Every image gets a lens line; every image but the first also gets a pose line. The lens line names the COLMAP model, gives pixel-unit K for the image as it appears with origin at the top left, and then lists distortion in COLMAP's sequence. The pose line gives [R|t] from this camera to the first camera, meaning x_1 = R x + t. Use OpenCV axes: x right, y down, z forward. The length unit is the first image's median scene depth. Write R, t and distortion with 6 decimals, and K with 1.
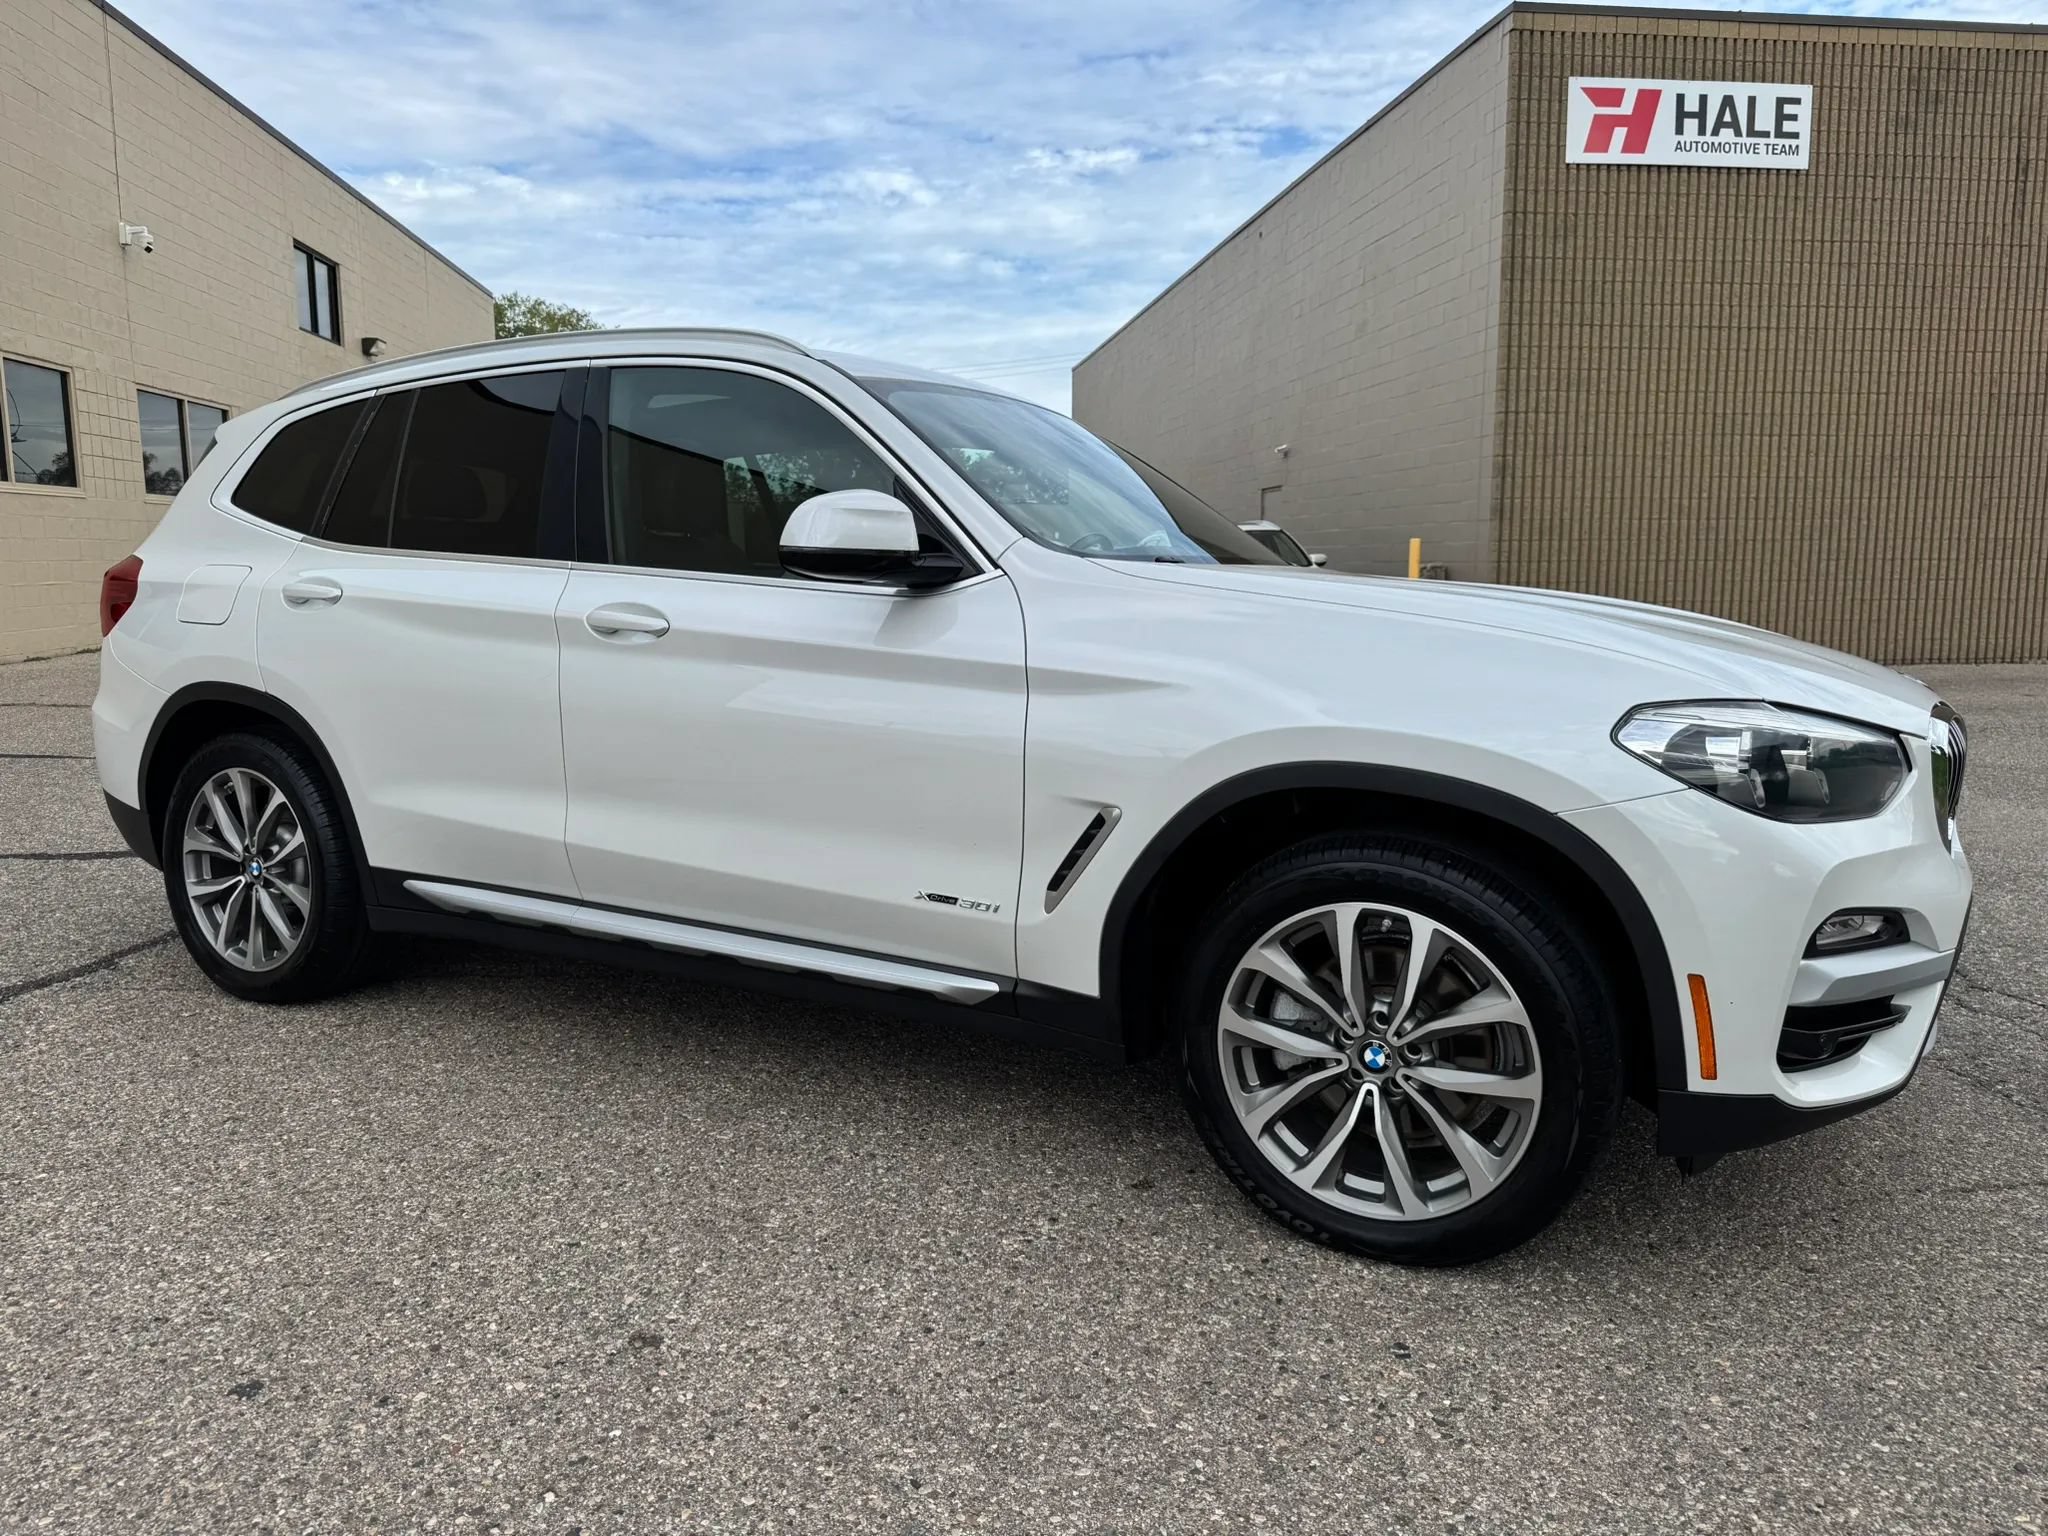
lens RADIAL K [[1432.1, 0, 1024.0], [0, 1432.1, 768.0], [0, 0, 1]] dist [0.048538, -0.067864]
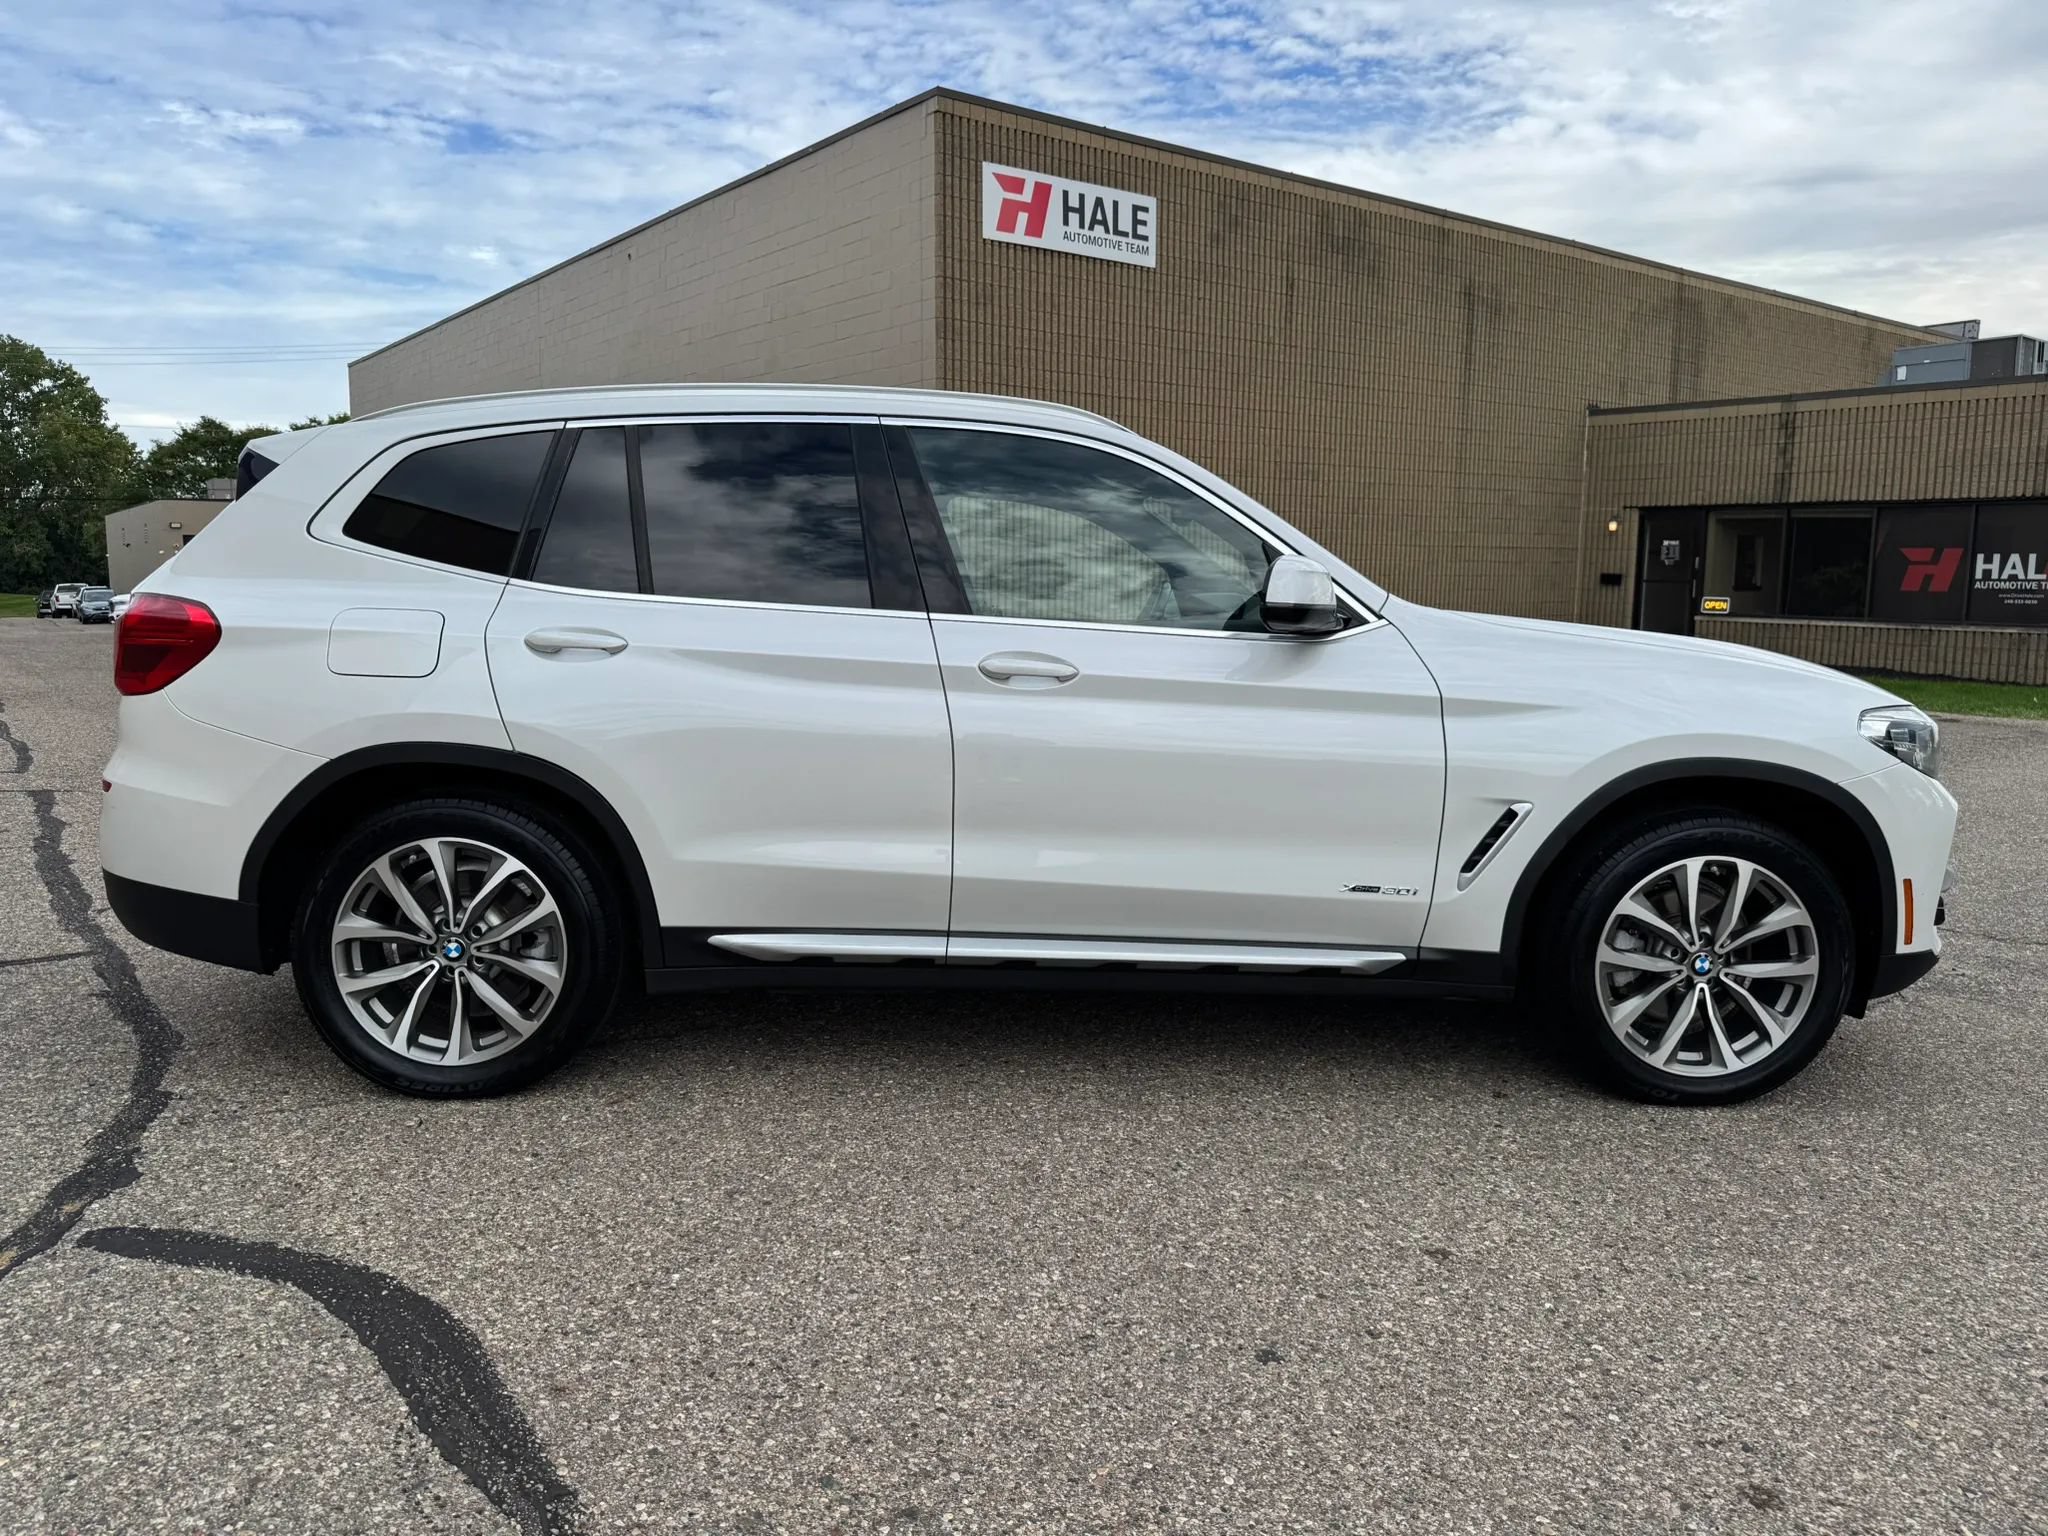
lens RADIAL K [[1476.2, 0, 1024.0], [0, 1476.2, 768.0], [0, 0, 1]] dist [0.024955, -0.033987]
pose [[0.867697, -0.049163, 0.494657, -0.180204], [0.059422, 0.998220, -0.005024, -0.004388], [-0.493529, 0.033753, 0.869074, 0.008592]]
